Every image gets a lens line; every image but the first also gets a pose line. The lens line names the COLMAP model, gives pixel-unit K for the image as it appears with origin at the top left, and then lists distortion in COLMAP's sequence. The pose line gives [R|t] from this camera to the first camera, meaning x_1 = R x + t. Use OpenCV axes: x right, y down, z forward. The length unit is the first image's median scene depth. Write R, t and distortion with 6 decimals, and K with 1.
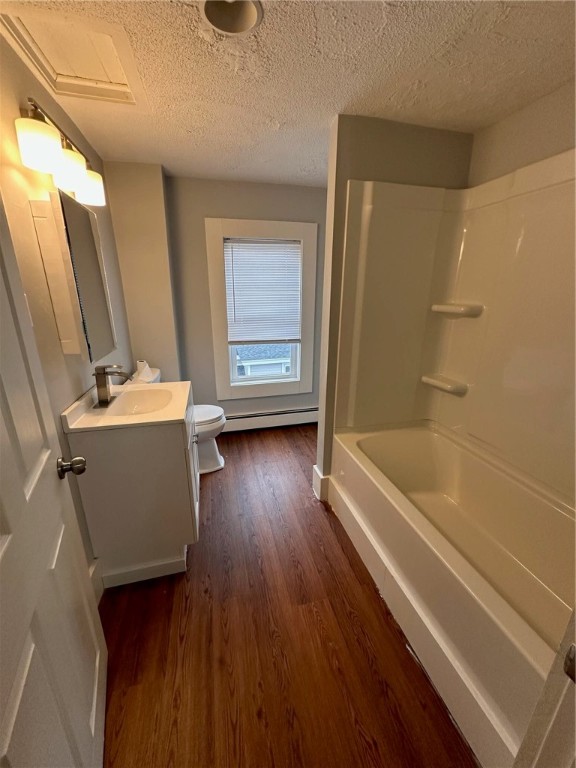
lens RADIAL K [[303.4, 0, 286.3], [0, 303.4, 383.6], [0, 0, 1]] dist [-0.002297, 0.000378]
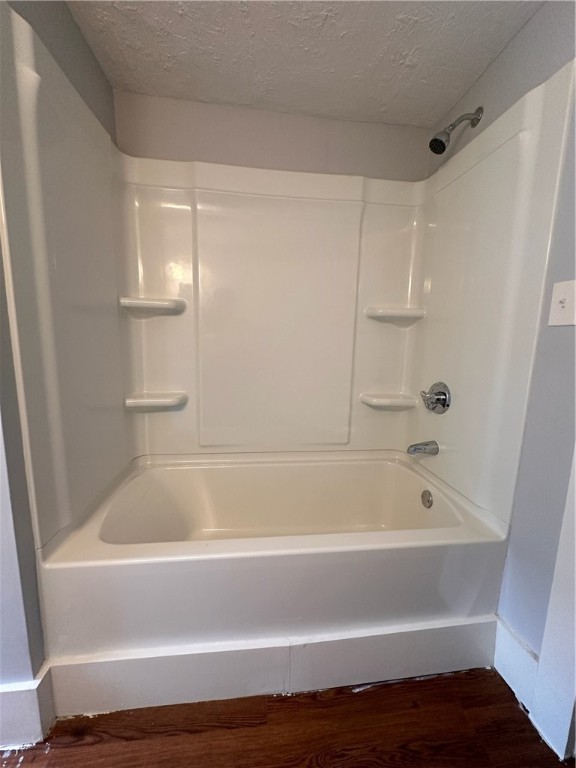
lens RADIAL K [[303.4, 0, 287.2], [0, 303.4, 384.4], [0, 0, 1]] dist [-0.002297, 0.000378]
pose [[0.125978, -0.142943, 0.981681, -0.224000], [0.272328, 0.956531, 0.104333, -0.033408], [-0.953922, 0.254195, 0.159430, 0.629092]]
